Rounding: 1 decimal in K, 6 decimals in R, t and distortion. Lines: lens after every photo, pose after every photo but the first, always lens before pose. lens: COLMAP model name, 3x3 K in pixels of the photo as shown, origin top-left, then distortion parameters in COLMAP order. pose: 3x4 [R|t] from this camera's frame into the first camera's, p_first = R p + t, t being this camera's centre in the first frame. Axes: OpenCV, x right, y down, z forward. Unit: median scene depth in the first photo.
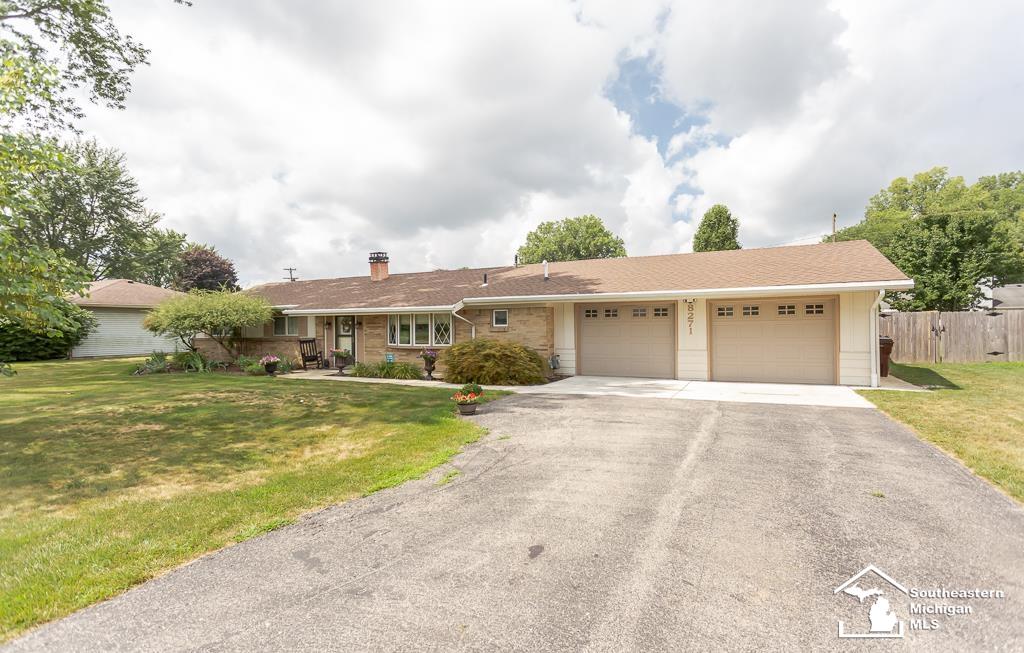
lens RADIAL K [[497.8, 0, 512.0], [0, 497.8, 326.5], [0, 0, 1]] dist [-0.004028, -0.000465]
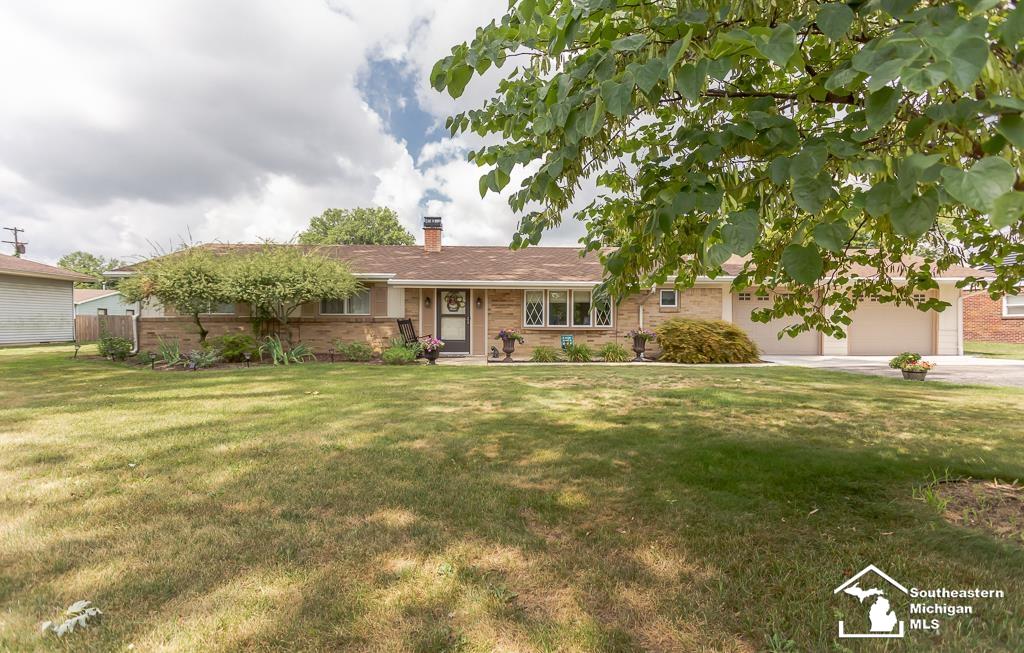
lens RADIAL K [[487.0, 0, 512.0], [0, 487.0, 326.5], [0, 0, 1]] dist [-0.017617, -0.000274]
pose [[0.867259, 0.008421, 0.497786, -0.162016], [-0.011491, 0.999929, 0.003106, 0.008296], [-0.497725, -0.008413, 0.867294, 0.070439]]
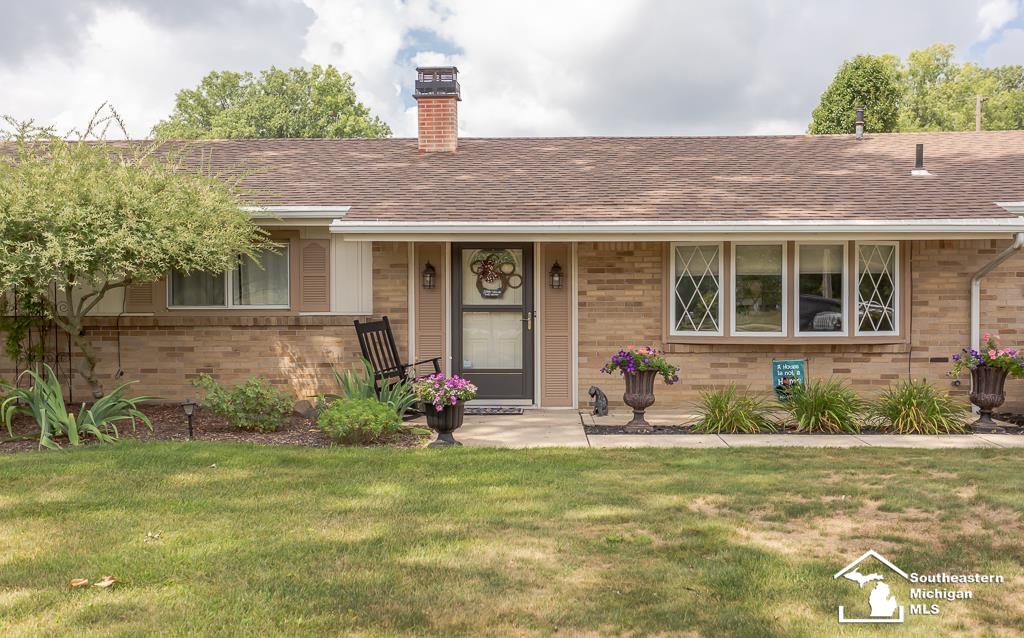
lens RADIAL K [[1001.9, 0, 512.0], [0, 1001.9, 319.0], [0, 0, 1]] dist [0.011954, 0.002900]
pose [[0.902711, -0.000870, 0.430247, -0.151705], [-0.004862, 0.999913, 0.012224, 0.004418], [-0.430221, -0.013127, 0.902628, 0.104889]]
